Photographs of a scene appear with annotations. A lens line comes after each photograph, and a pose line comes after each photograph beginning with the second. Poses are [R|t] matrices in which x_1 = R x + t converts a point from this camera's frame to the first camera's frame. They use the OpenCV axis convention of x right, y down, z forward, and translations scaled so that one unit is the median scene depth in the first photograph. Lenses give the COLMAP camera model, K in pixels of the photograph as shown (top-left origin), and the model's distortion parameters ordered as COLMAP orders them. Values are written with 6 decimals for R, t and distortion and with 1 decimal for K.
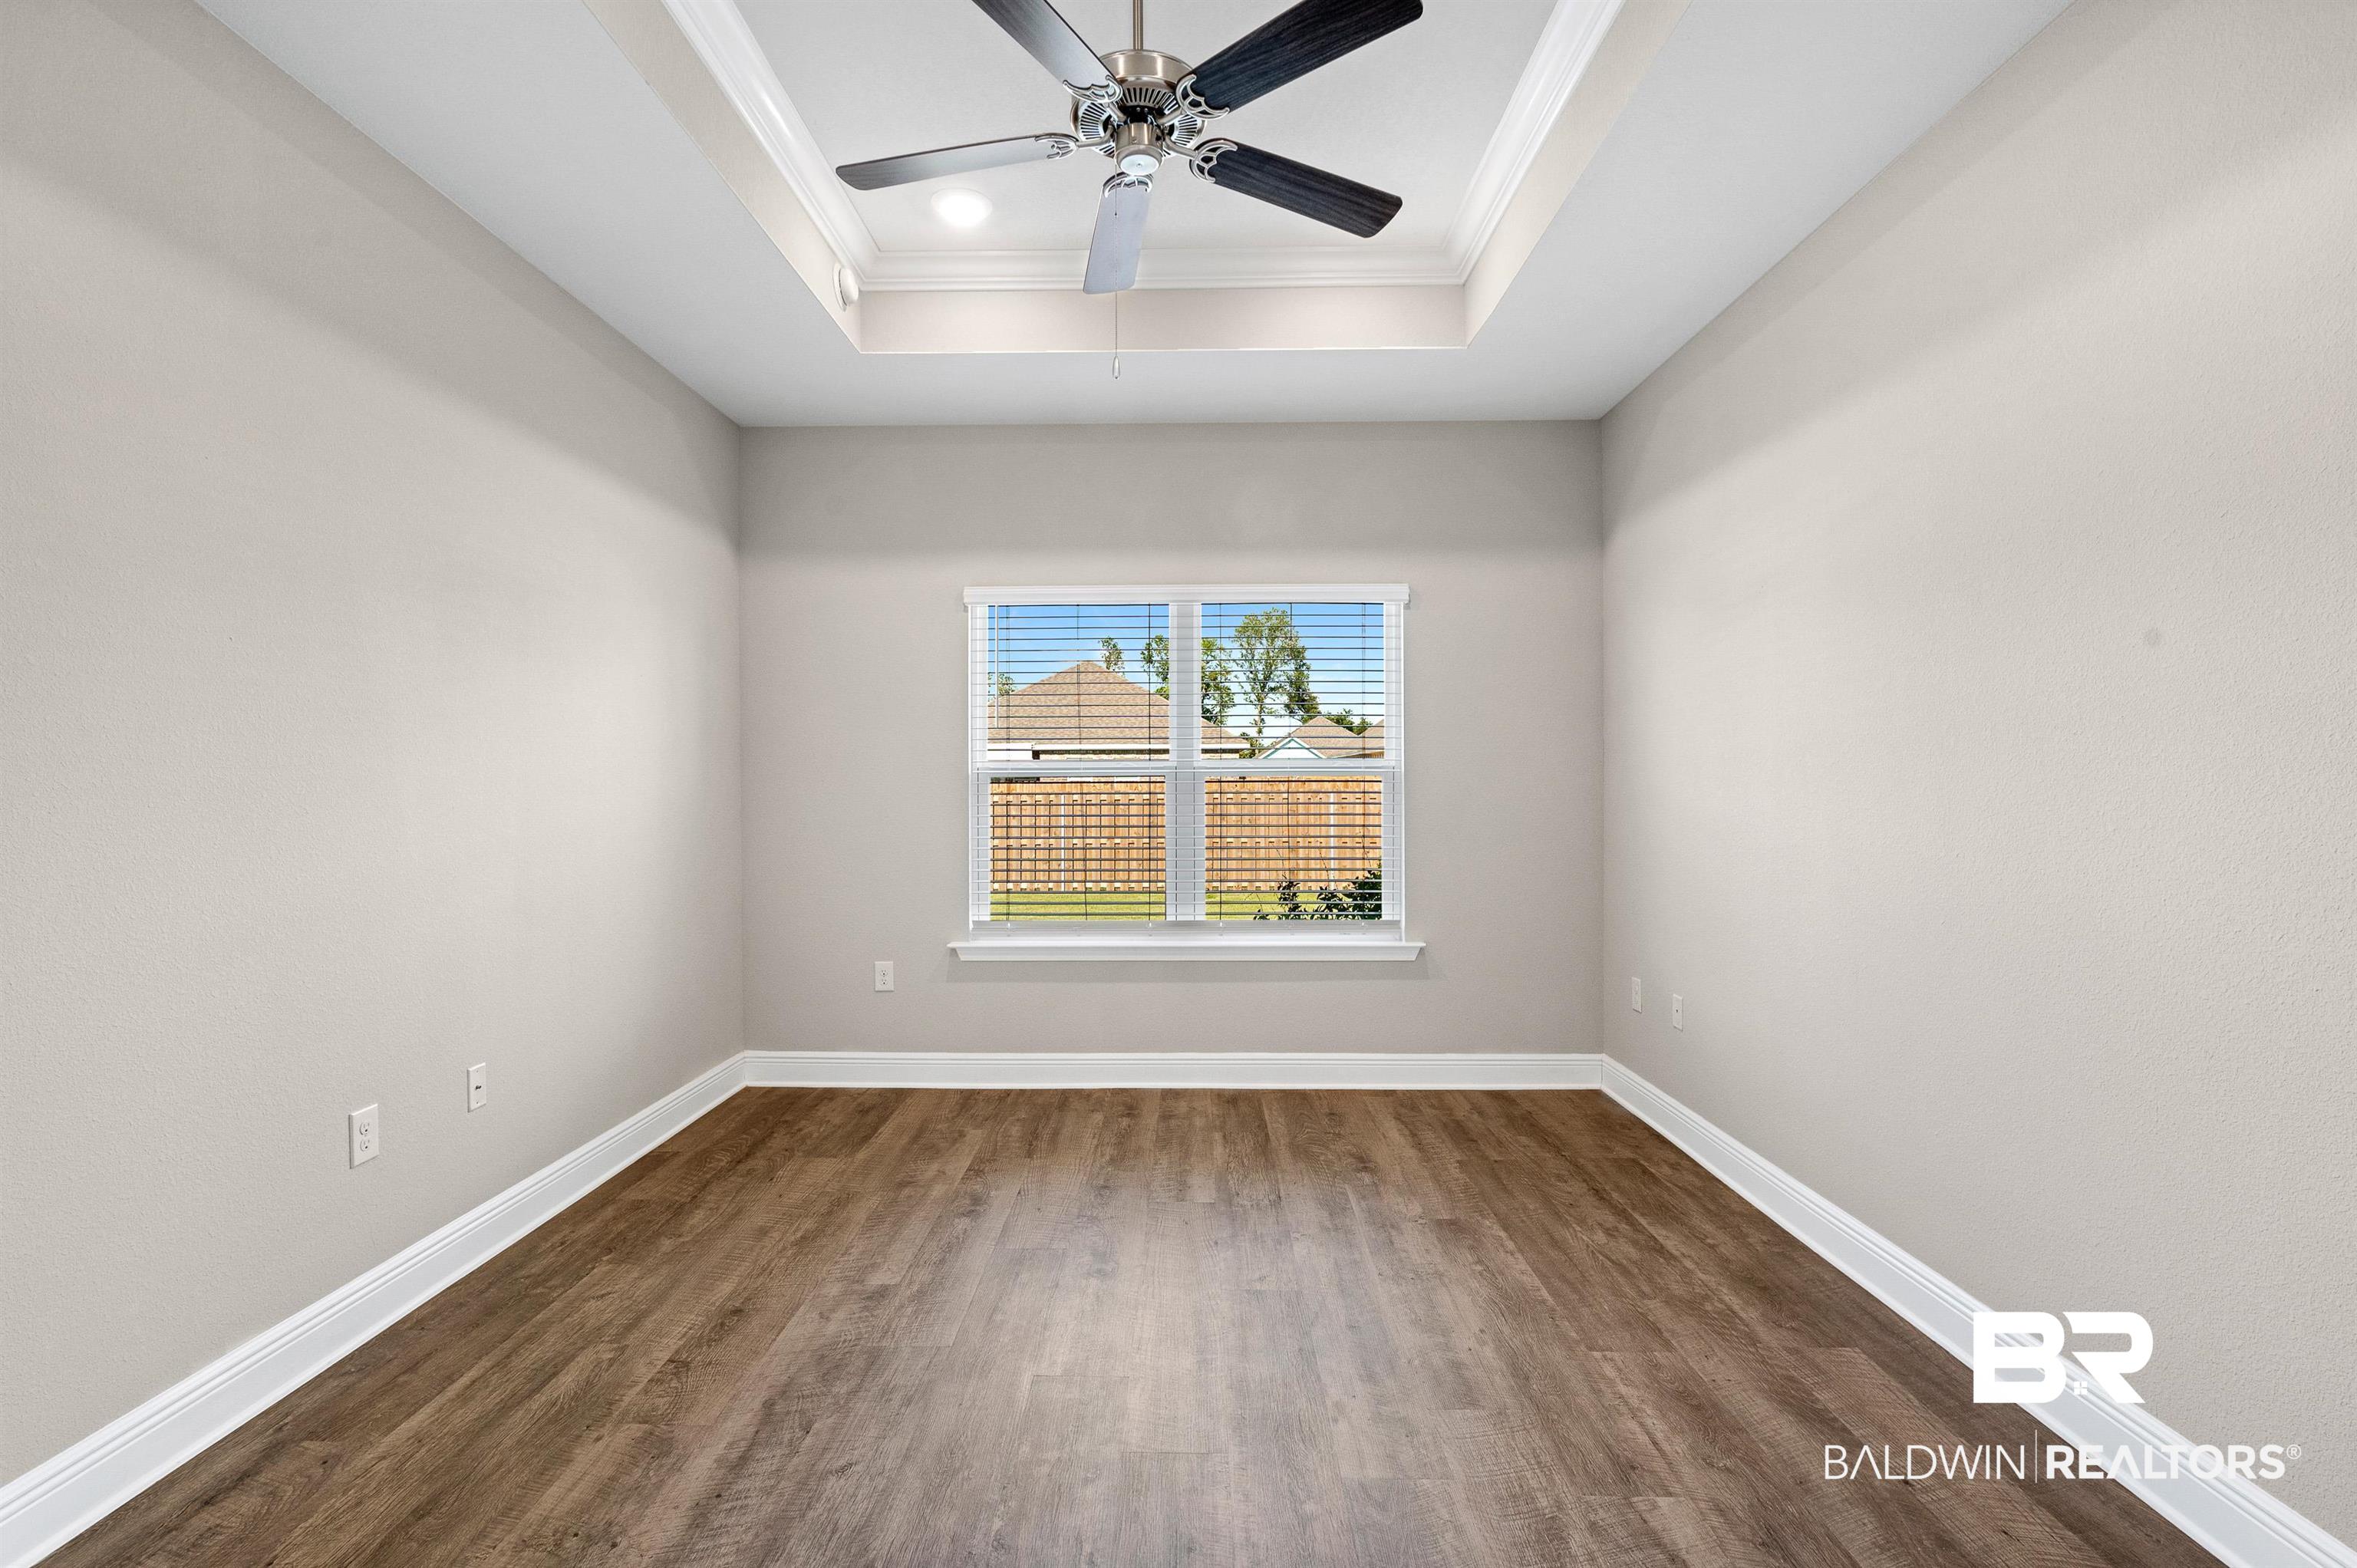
lens RADIAL K [[1073.1, 0, 1160.4], [0, 1073.1, 781.9], [0, 0, 1]] dist [-0.000143, 0.003903]
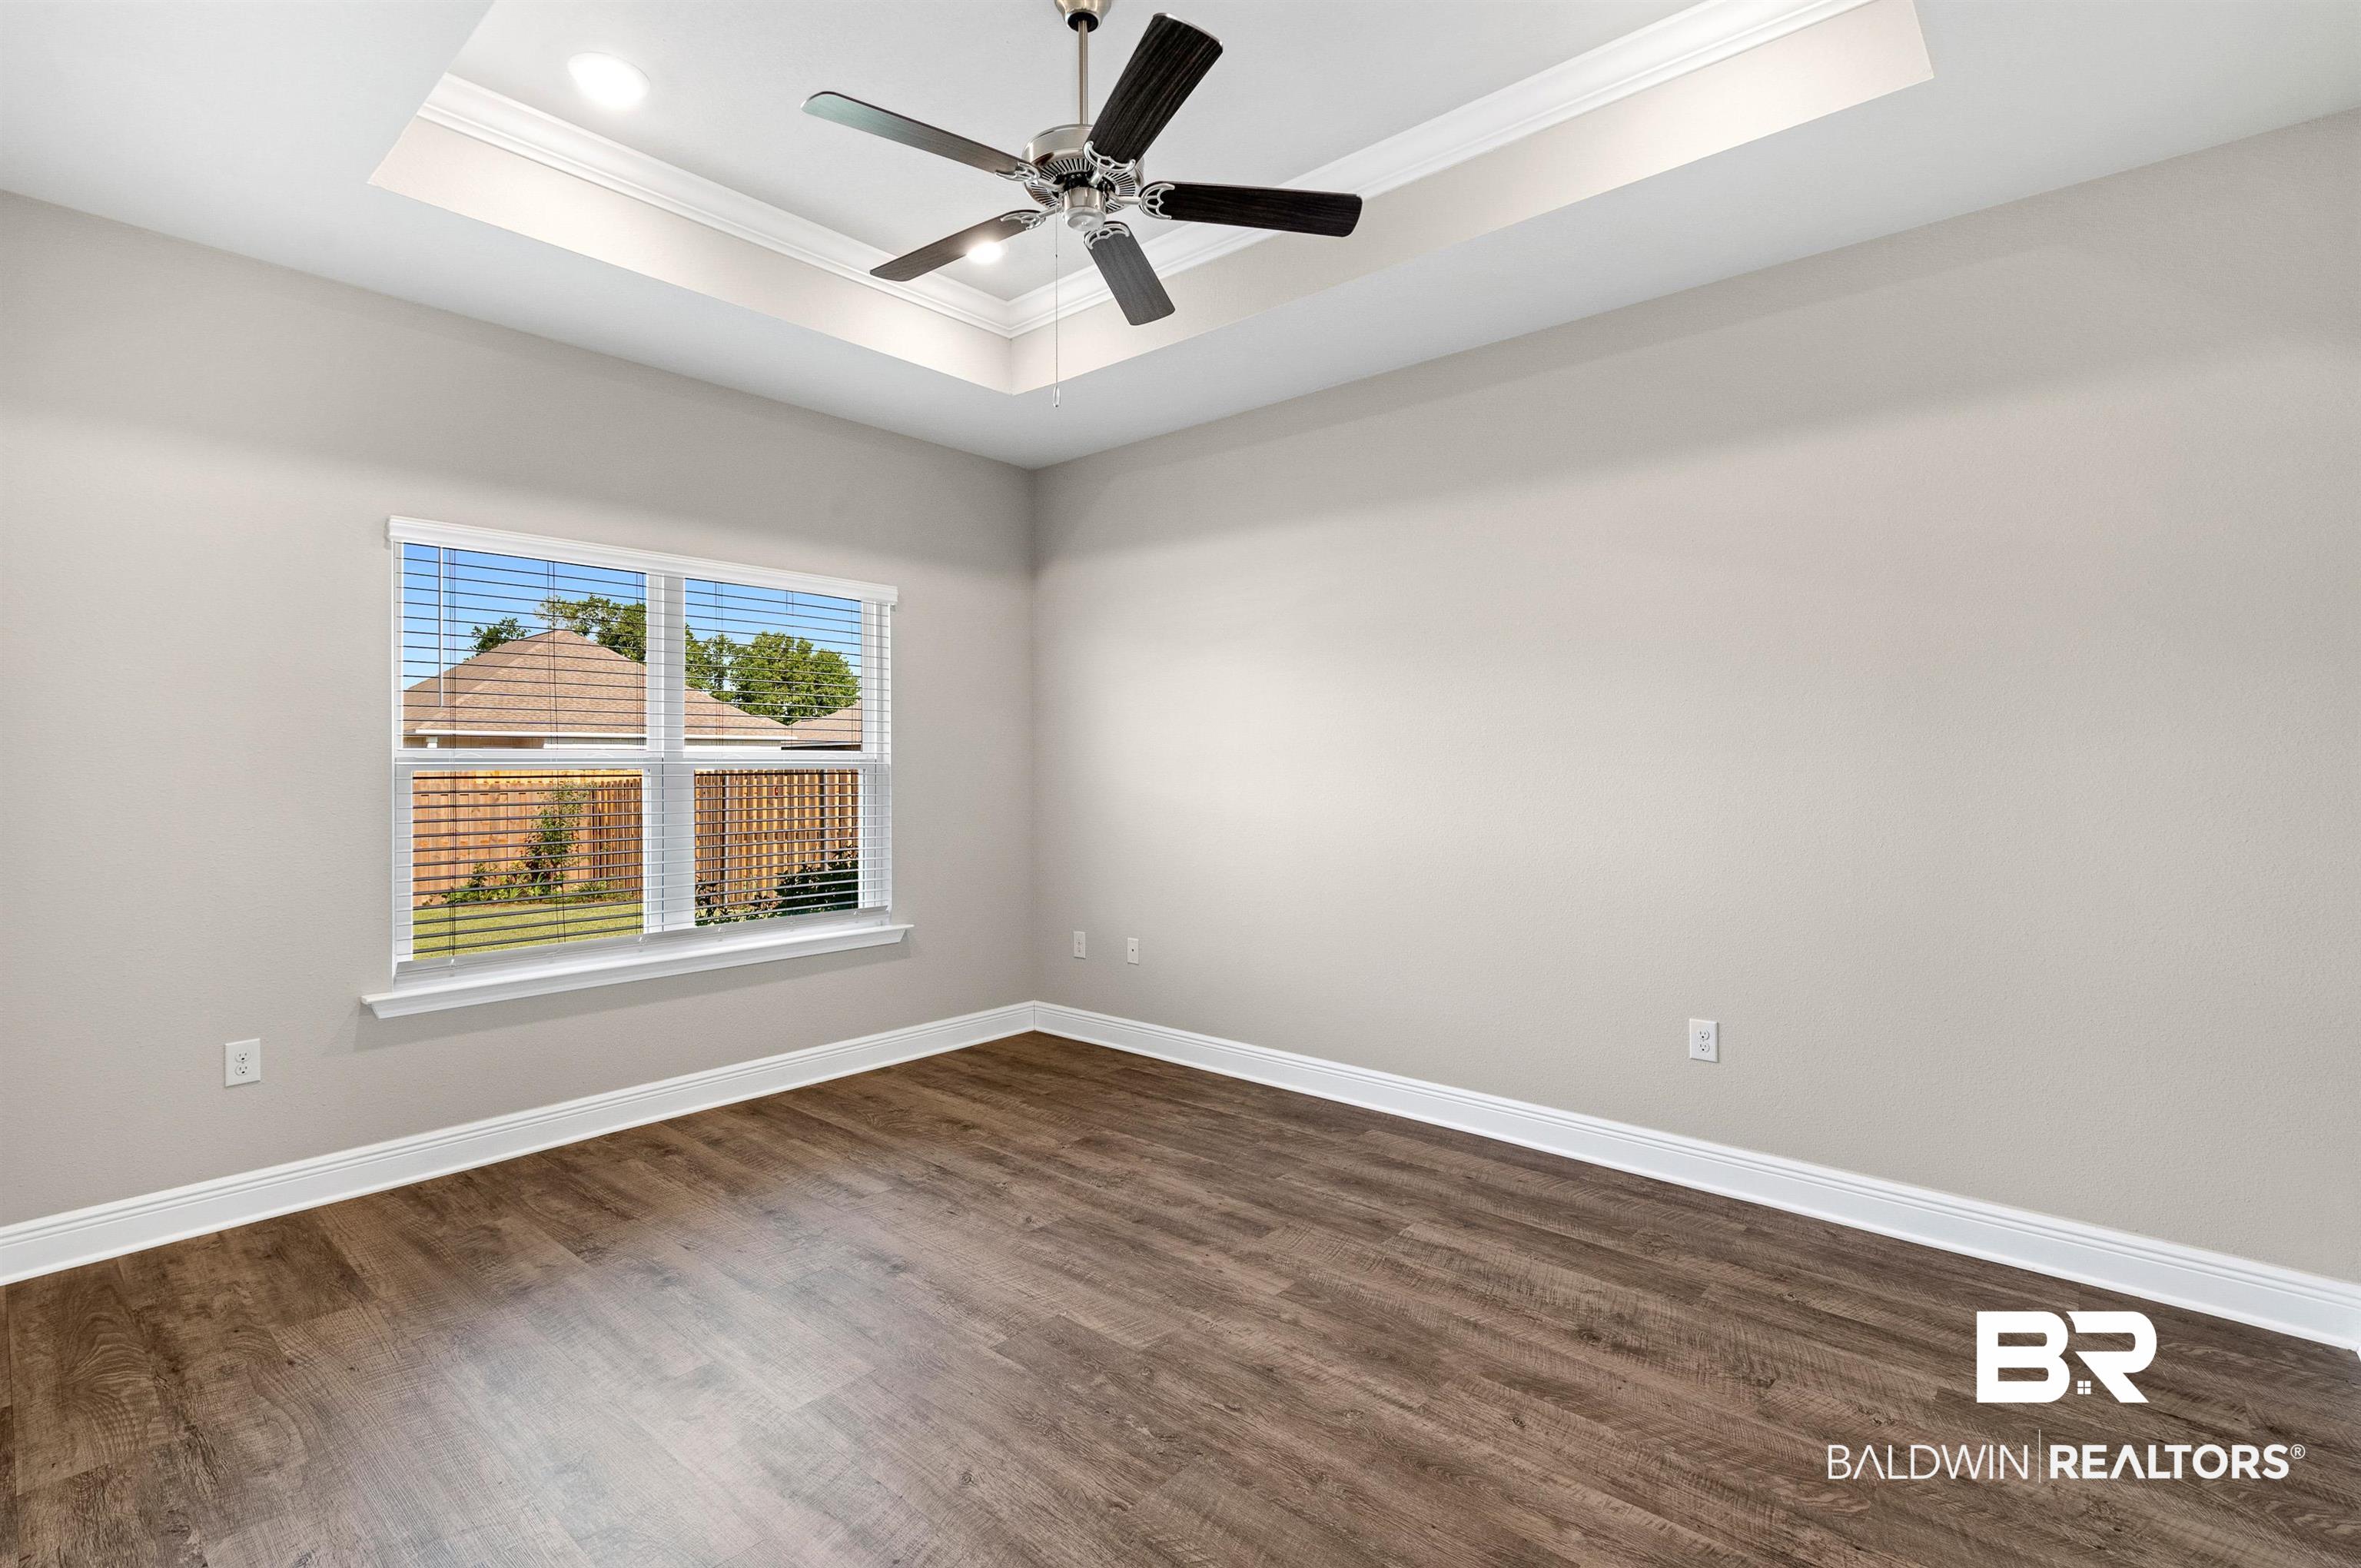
lens RADIAL K [[1075.0, 0, 1185.9], [0, 1075.0, 785.5], [0, 0, 1]] dist [-0.000143, 0.003903]
pose [[0.645875, -0.013572, 0.763322, -0.595213], [0.002322, 0.999872, 0.015812, -0.007769], [-0.763440, -0.008440, 0.645824, 0.143891]]
